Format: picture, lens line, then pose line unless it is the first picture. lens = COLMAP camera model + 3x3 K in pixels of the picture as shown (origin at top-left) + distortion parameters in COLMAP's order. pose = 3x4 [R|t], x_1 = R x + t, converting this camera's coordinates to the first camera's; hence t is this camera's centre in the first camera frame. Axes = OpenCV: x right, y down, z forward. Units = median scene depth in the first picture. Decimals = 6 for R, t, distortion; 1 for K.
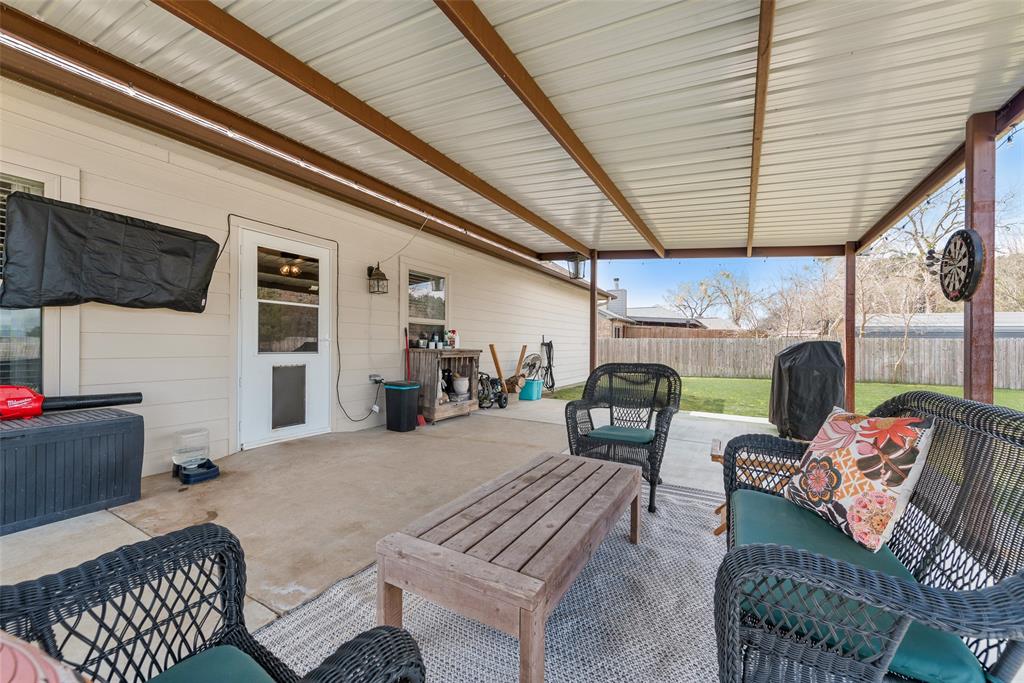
lens RADIAL K [[406.9, 0, 517.7], [0, 406.9, 344.1], [0, 0, 1]] dist [0.011346, -0.000047]
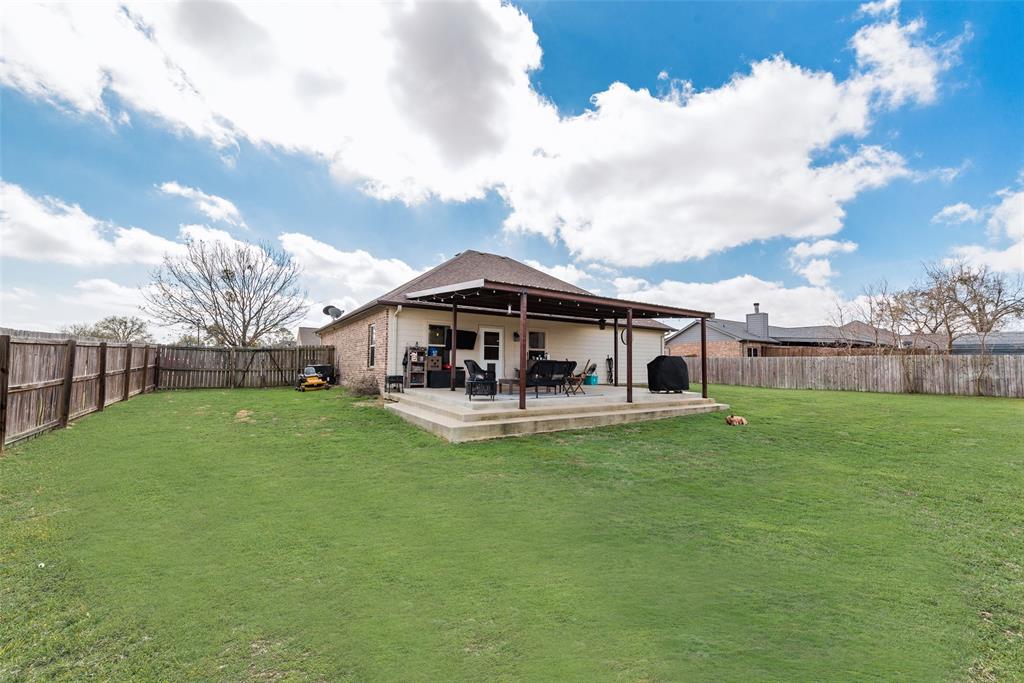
lens RADIAL K [[406.9, 0, 509.3], [0, 406.9, 340.1], [0, 0, 1]] dist [0.011346, -0.000047]
pose [[0.880381, -0.026640, -0.473518, 0.347886], [-0.003654, 0.998011, -0.062942, 0.019824], [0.474253, 0.057143, 0.878532, -0.565632]]
